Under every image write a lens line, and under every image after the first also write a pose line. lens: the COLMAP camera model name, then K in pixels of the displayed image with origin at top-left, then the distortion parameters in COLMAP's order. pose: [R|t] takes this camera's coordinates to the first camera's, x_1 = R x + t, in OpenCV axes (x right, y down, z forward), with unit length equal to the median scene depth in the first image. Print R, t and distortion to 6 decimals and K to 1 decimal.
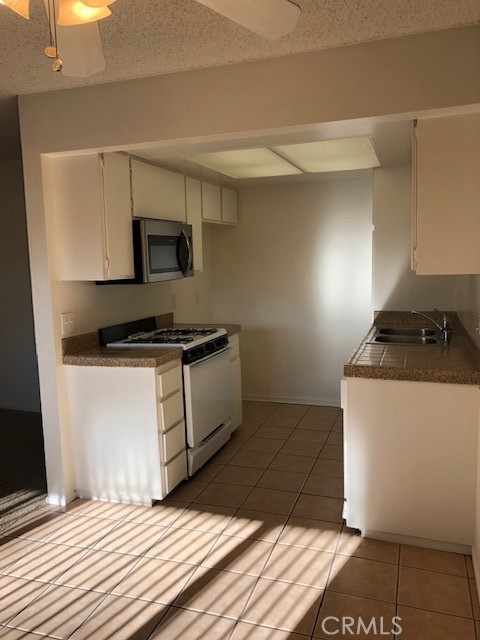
lens RADIAL K [[525.0, 0, 242.4], [0, 525.0, 320.5], [0, 0, 1]] dist [0.012853, 0.002901]
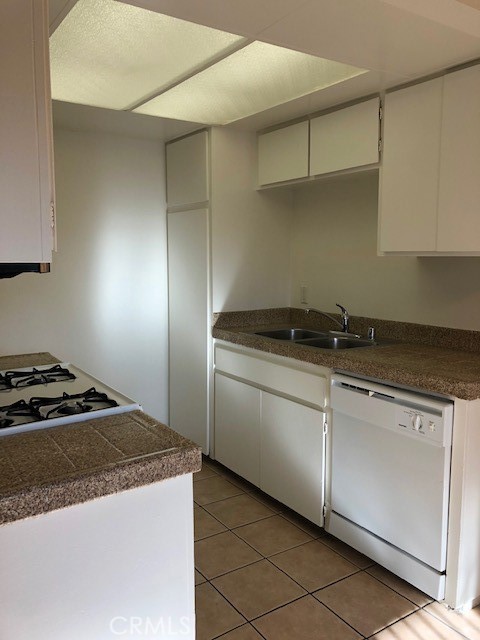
lens RADIAL K [[525.0, 0, 240.1], [0, 525.0, 323.5], [0, 0, 1]] dist [0.012853, 0.002901]
pose [[0.615585, -0.076936, 0.784306, -0.486544], [0.078704, 0.996249, 0.035952, -0.041071], [-0.784130, 0.039596, 0.619332, 0.736154]]
